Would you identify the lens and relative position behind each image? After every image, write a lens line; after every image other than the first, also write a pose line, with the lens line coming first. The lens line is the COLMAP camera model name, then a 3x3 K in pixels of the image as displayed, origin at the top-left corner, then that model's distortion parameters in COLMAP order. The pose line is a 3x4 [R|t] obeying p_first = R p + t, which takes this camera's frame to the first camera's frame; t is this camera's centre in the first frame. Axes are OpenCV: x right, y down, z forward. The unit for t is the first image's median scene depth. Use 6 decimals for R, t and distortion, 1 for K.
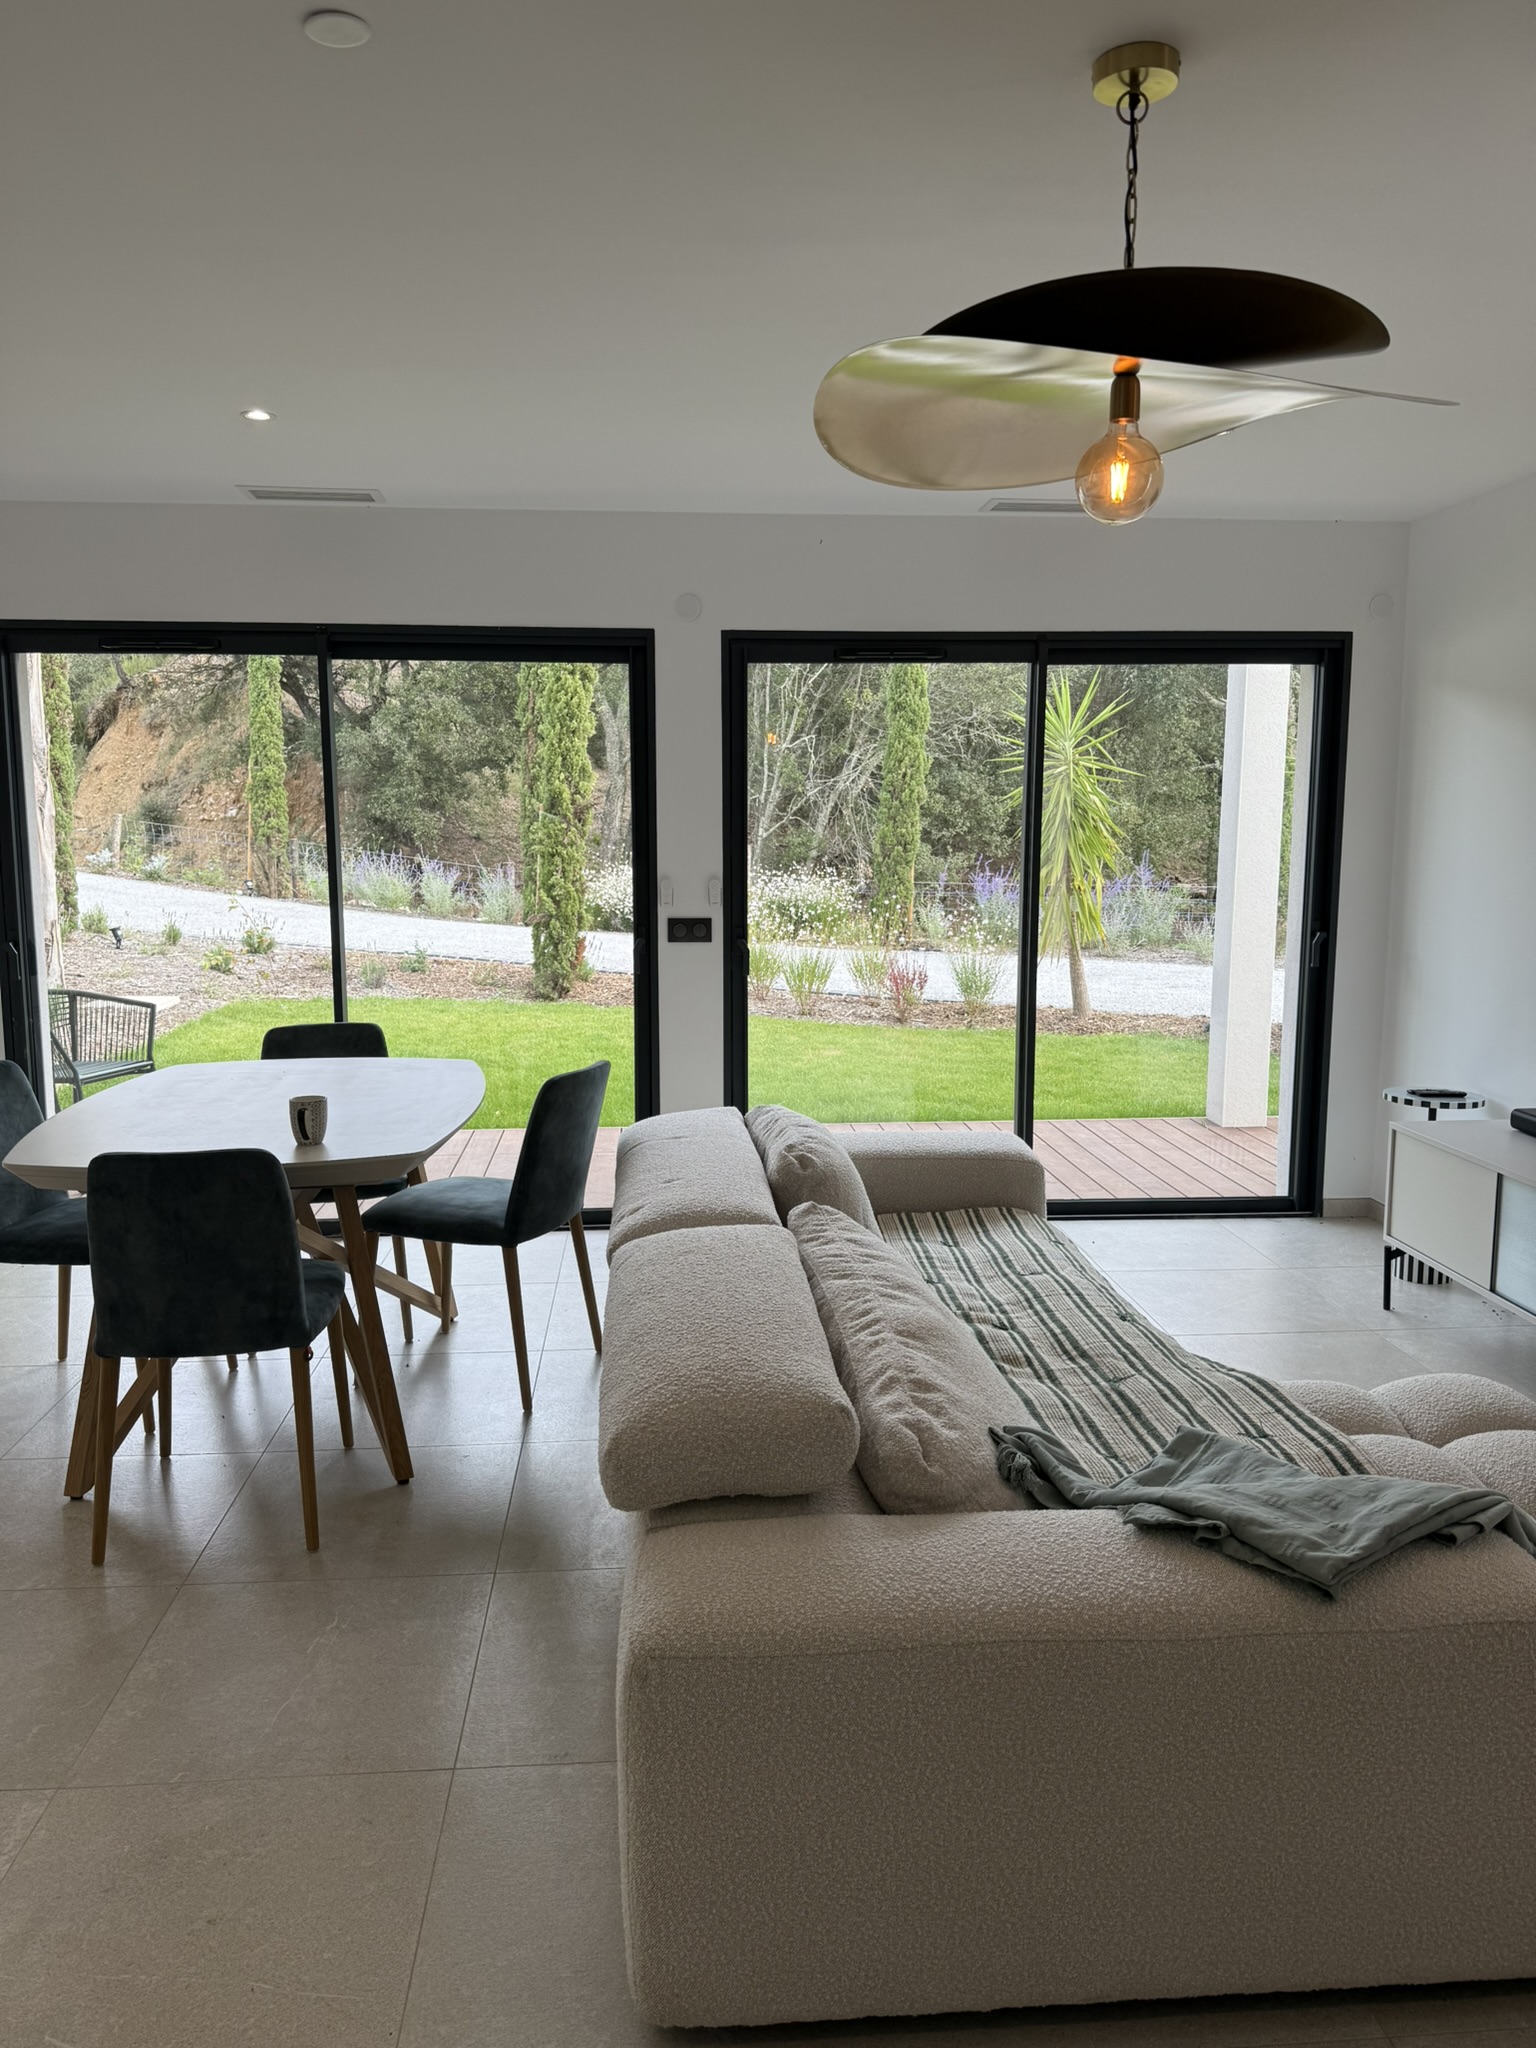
lens RADIAL K [[1425.6, 0, 753.7], [0, 1425.6, 1022.0], [0, 0, 1]] dist [0.067503, -0.069017]
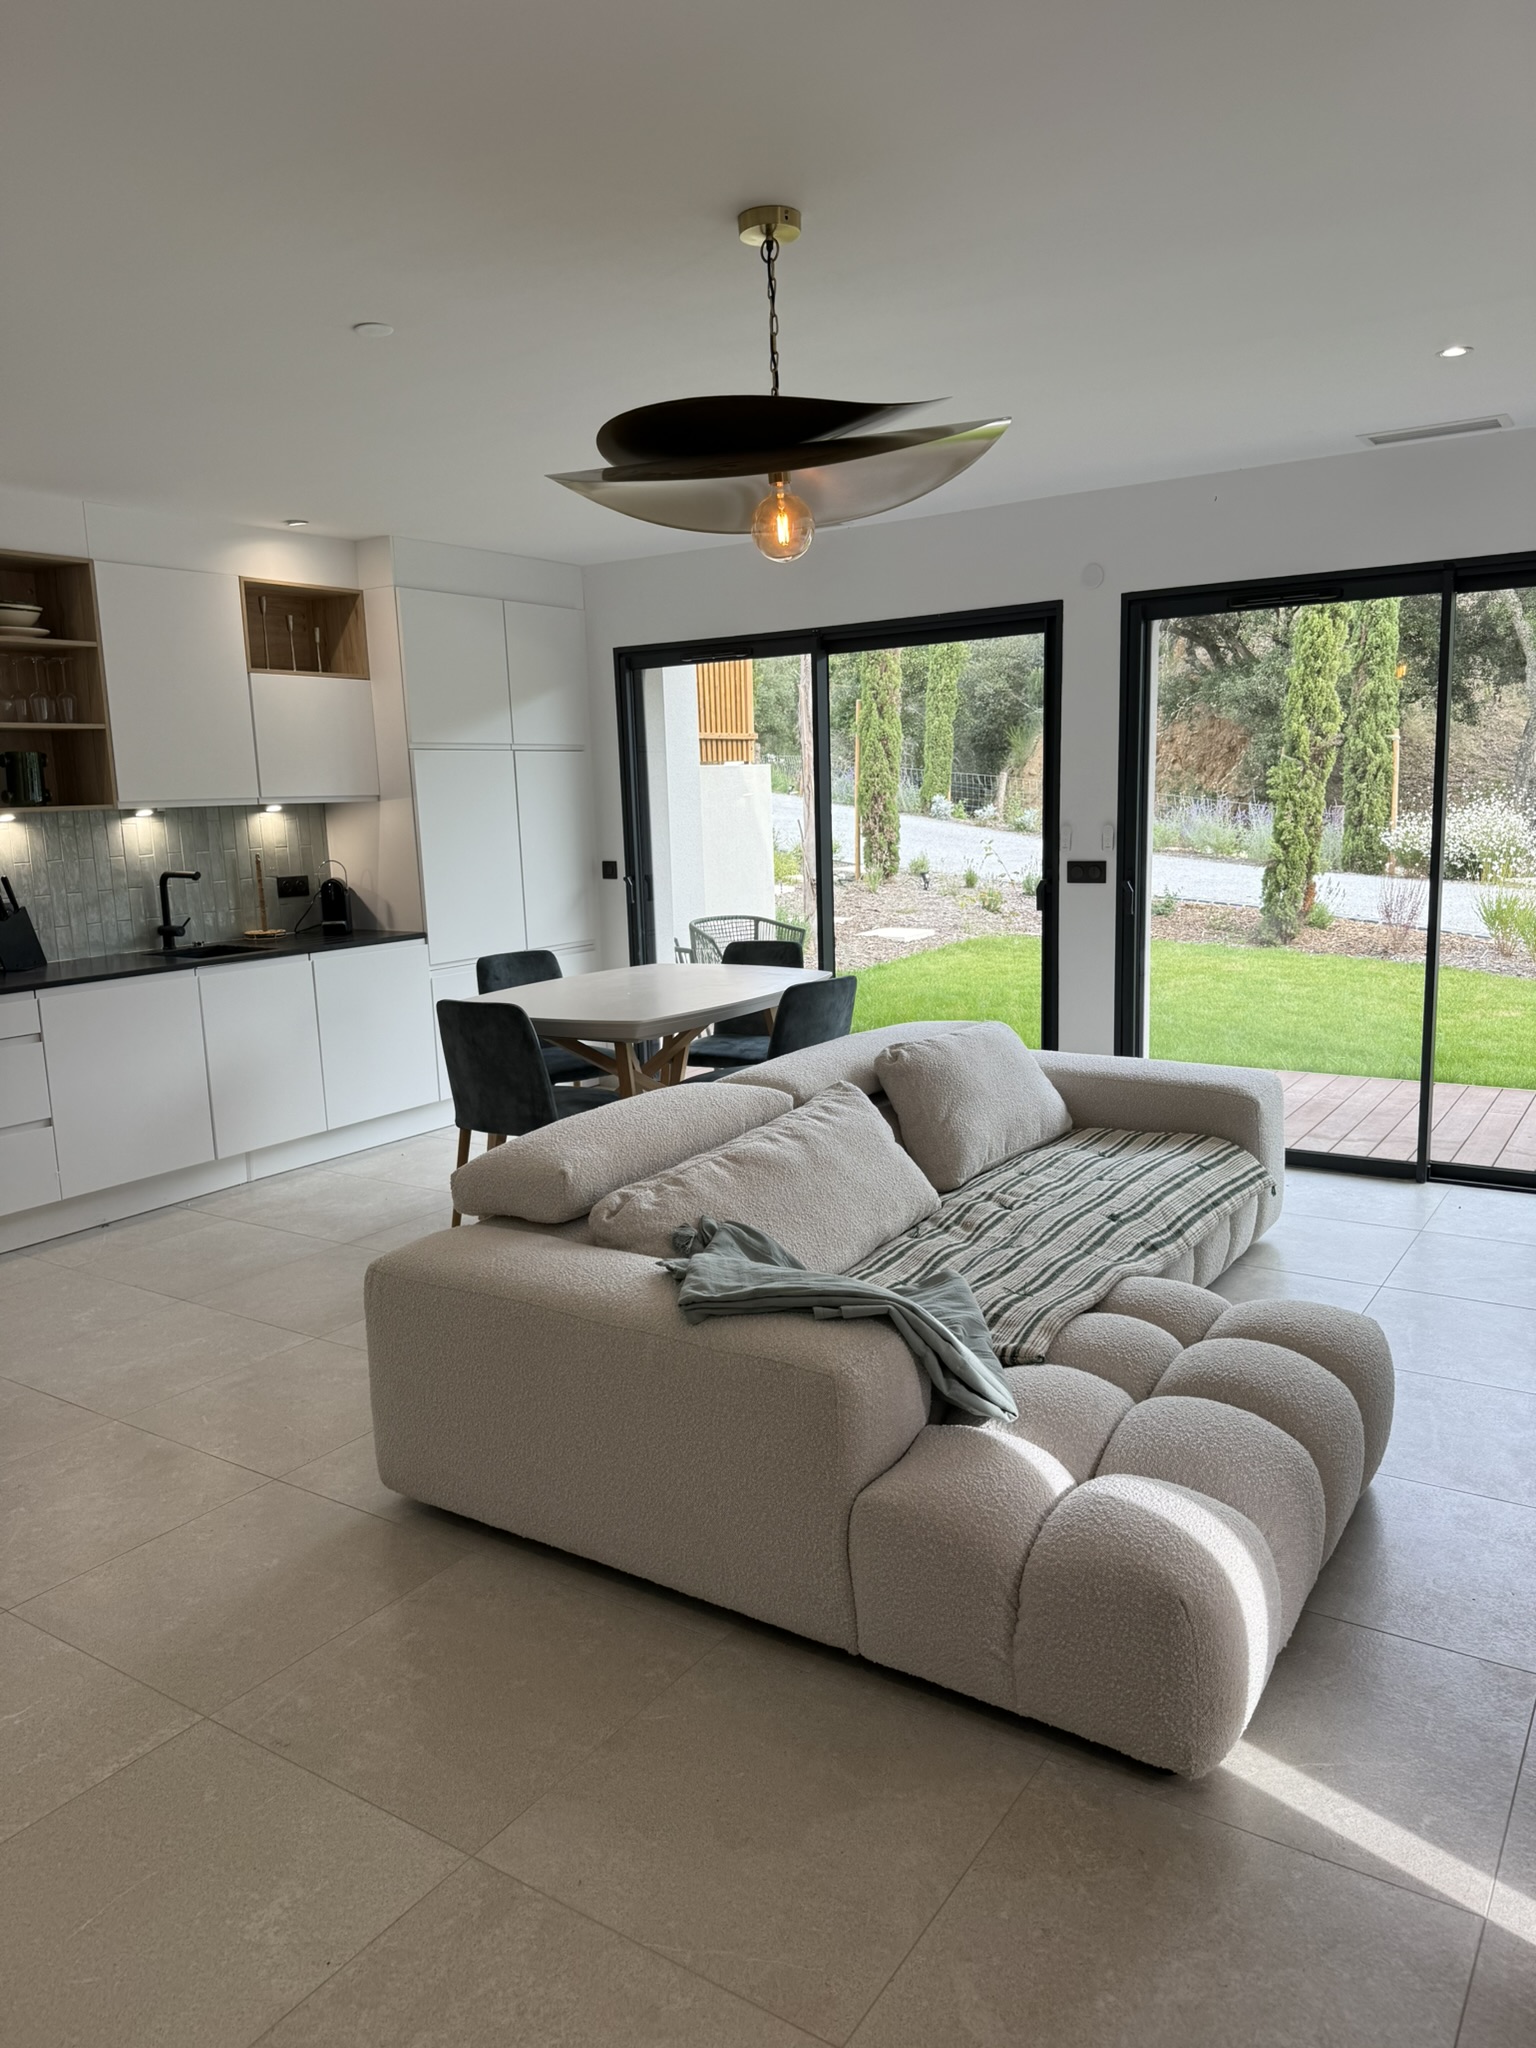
lens RADIAL K [[1425.6, 0, 758.0], [0, 1425.6, 1038.6], [0, 0, 1]] dist [0.067503, -0.069017]
pose [[0.783128, 0.082259, -0.616396, 0.452603], [-0.053167, 0.996440, 0.065427, 0.005227], [0.619584, -0.018466, 0.784714, -0.030846]]
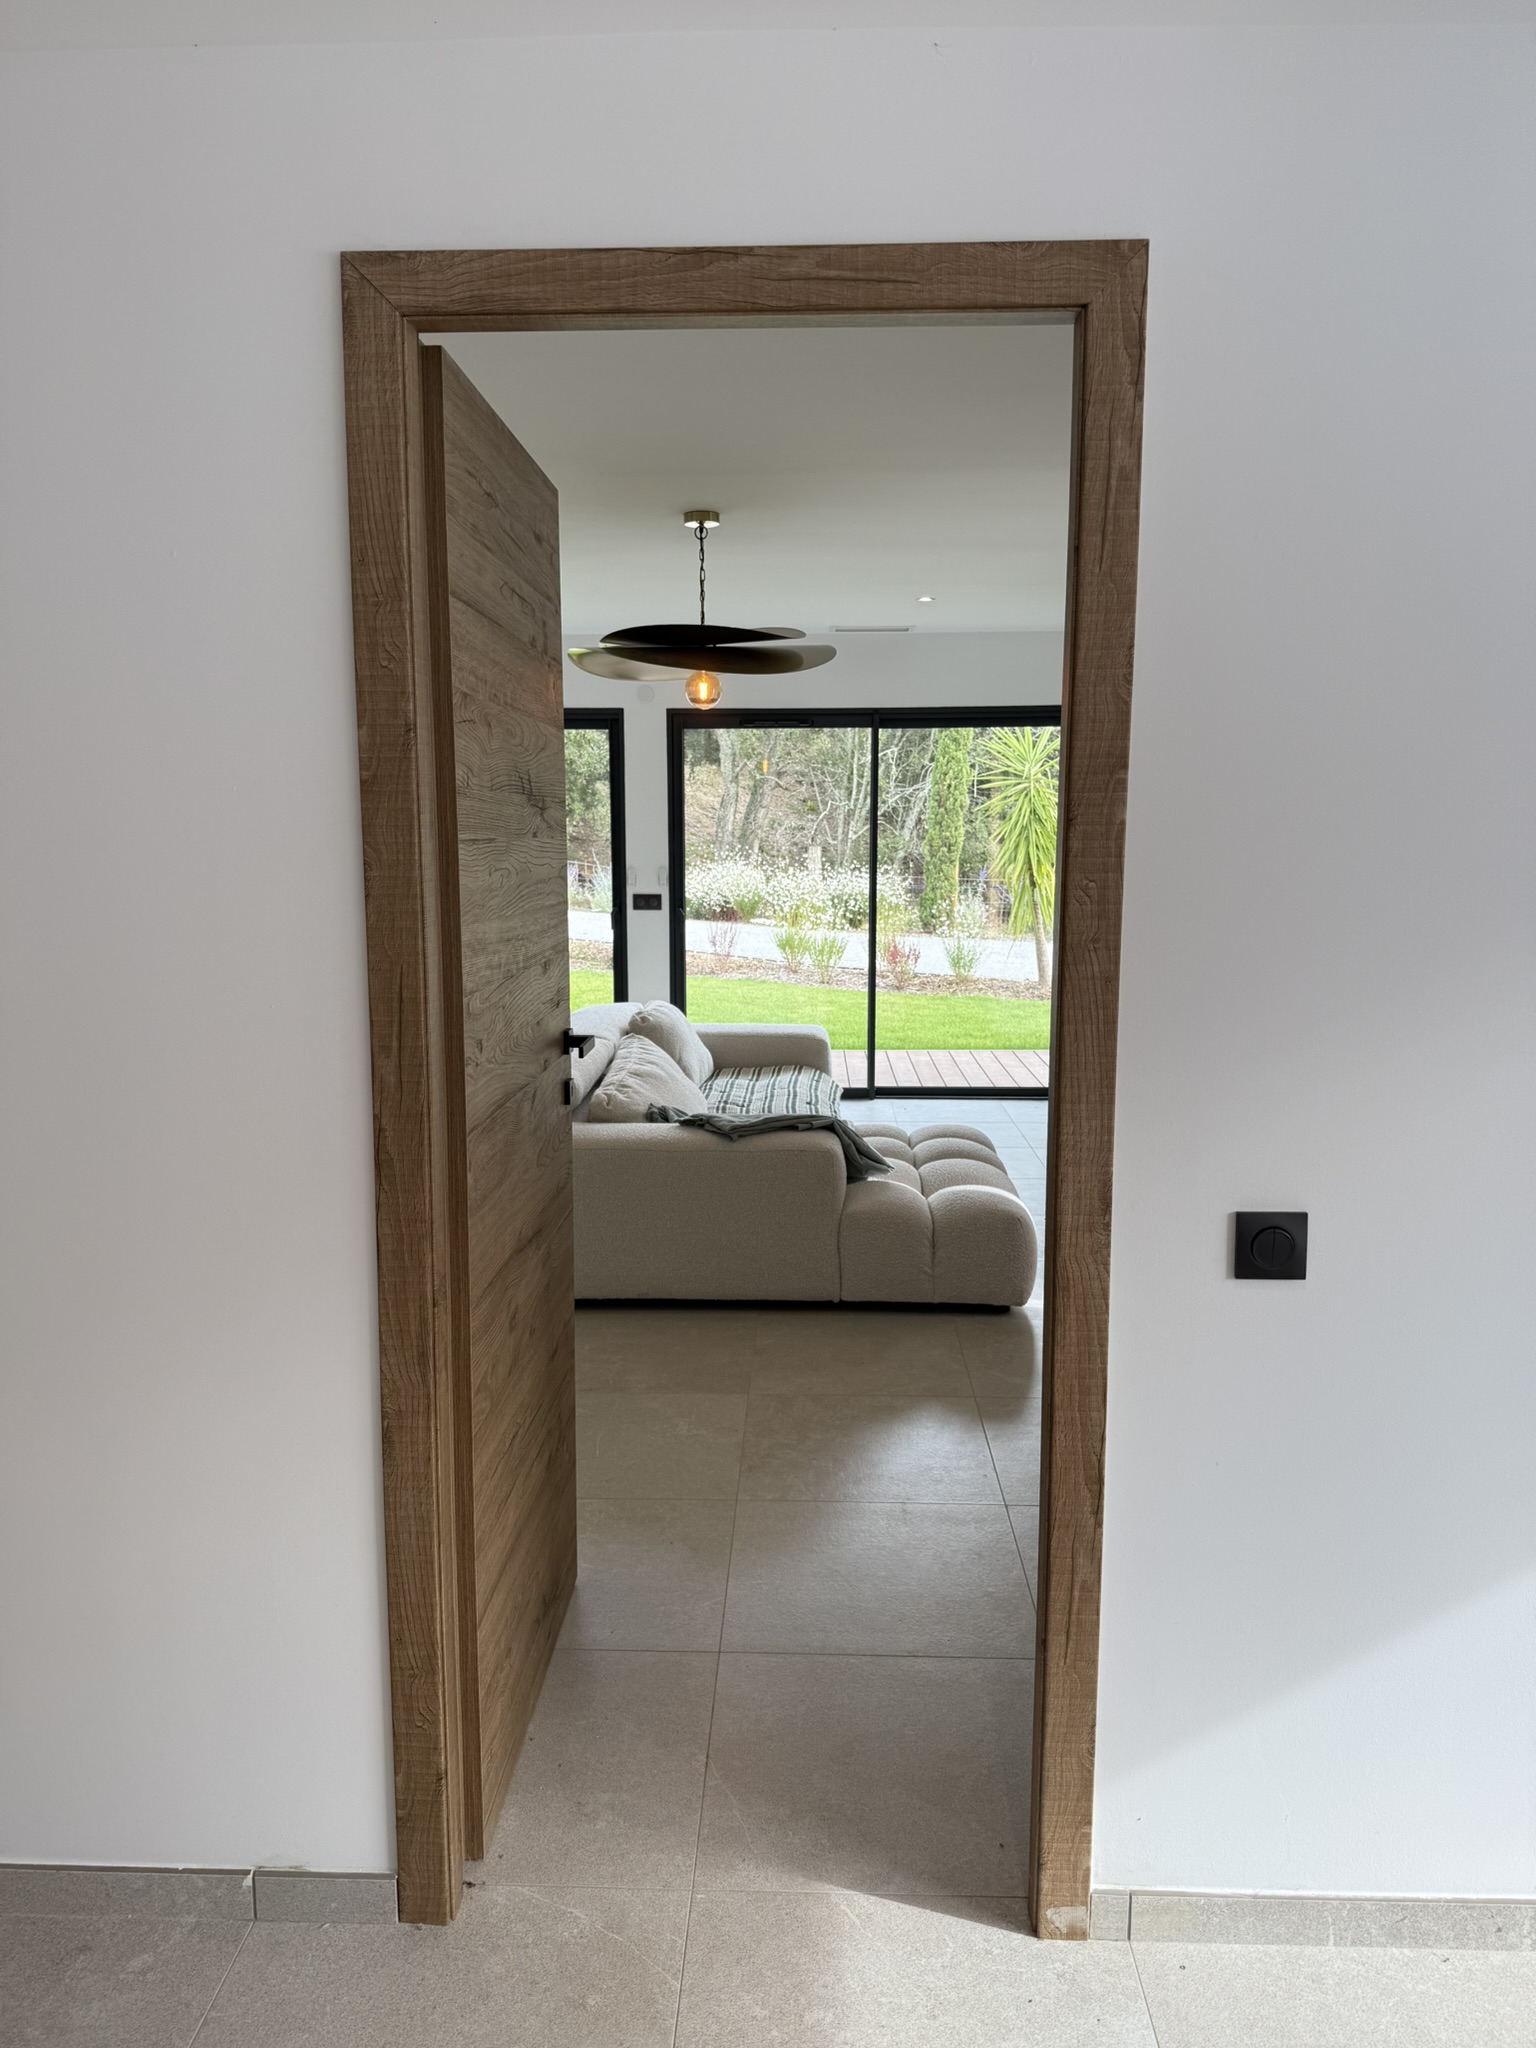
lens RADIAL K [[1425.6, 0, 739.8], [0, 1425.6, 1067.3], [0, 0, 1]] dist [0.067503, -0.069017]
pose [[0.992364, 0.020885, -0.121559, 0.247141], [-0.017177, 0.999357, 0.031470, 0.063972], [0.122138, -0.029142, 0.992085, -0.527510]]
